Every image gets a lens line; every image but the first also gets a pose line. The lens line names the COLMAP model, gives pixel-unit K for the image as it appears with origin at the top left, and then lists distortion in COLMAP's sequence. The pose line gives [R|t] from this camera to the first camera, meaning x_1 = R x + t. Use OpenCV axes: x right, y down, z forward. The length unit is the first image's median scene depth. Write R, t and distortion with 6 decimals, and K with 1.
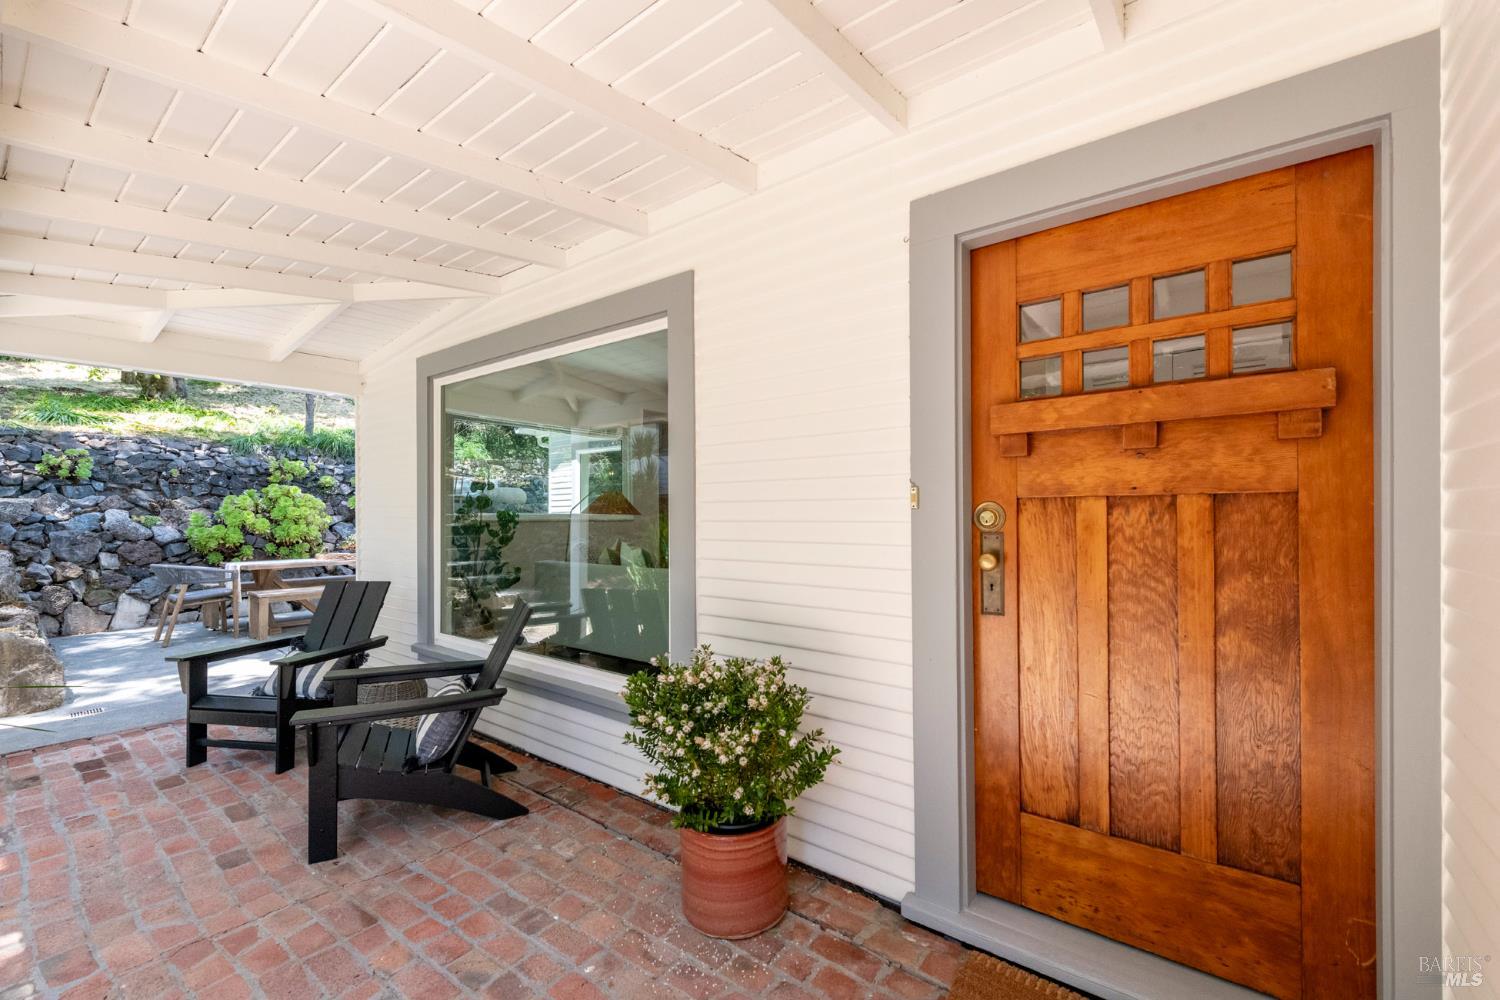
lens RADIAL K [[624.5, 0, 750.0], [0, 624.5, 500.0], [0, 0, 1]] dist [0.000042, 0.000076]
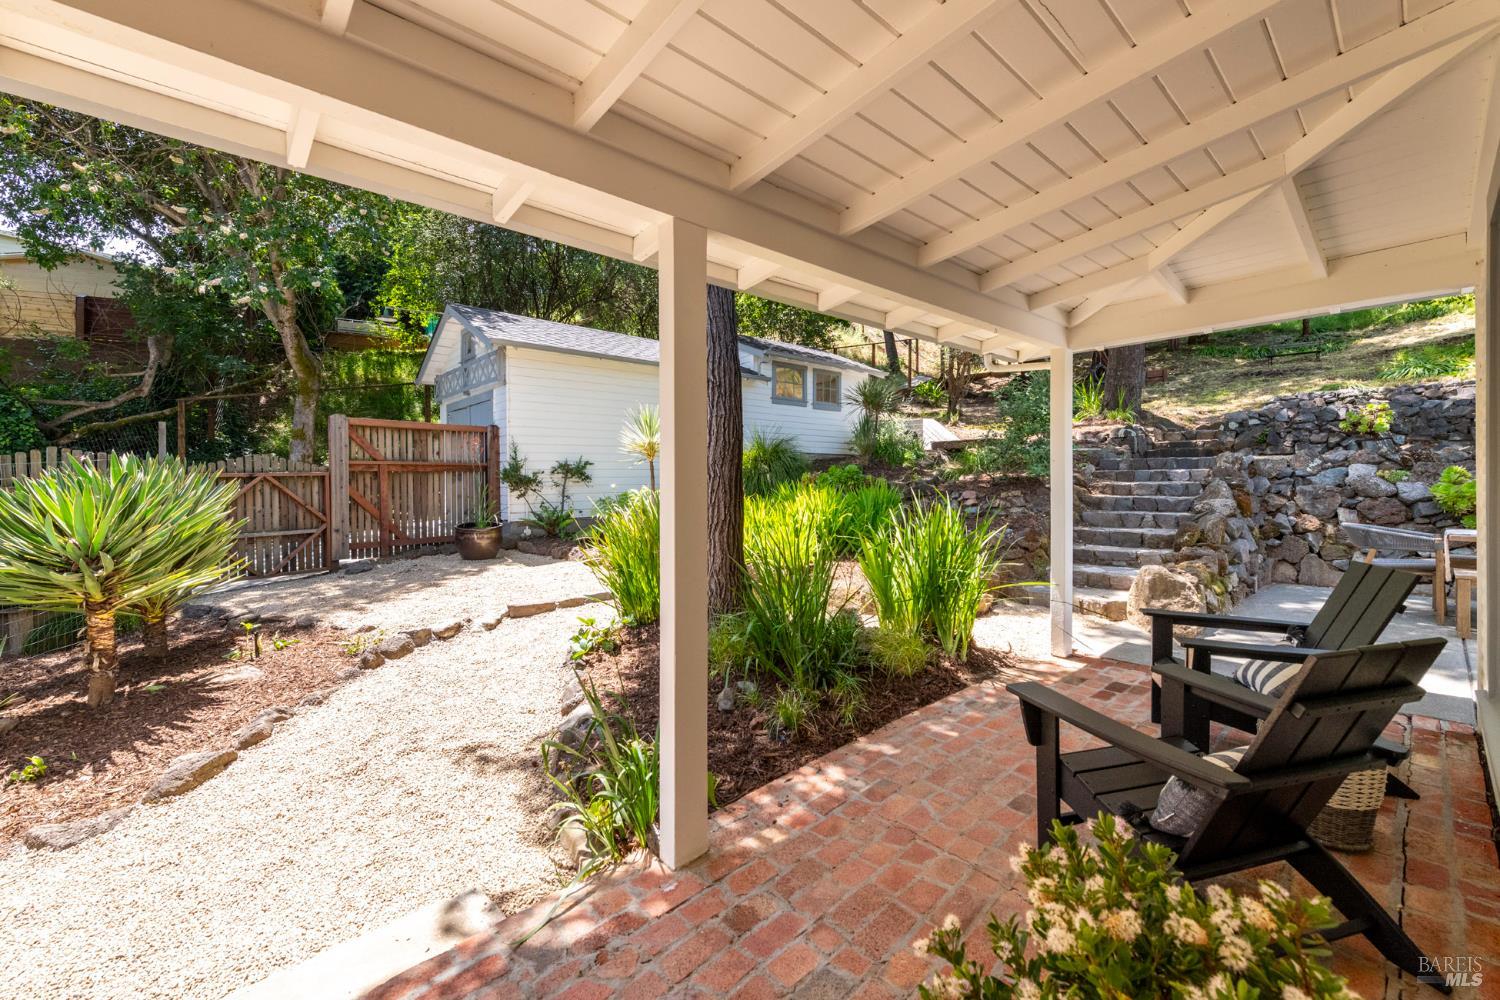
lens RADIAL K [[610.7, 0, 753.2], [0, 610.7, 496.7], [0, 0, 1]] dist [0.000771, -0.000233]
pose [[-0.177627, 0.037669, -0.983377, 0.077007], [0.031293, 0.998978, 0.032614, 0.005386], [0.983600, -0.024980, -0.178625, 0.245237]]
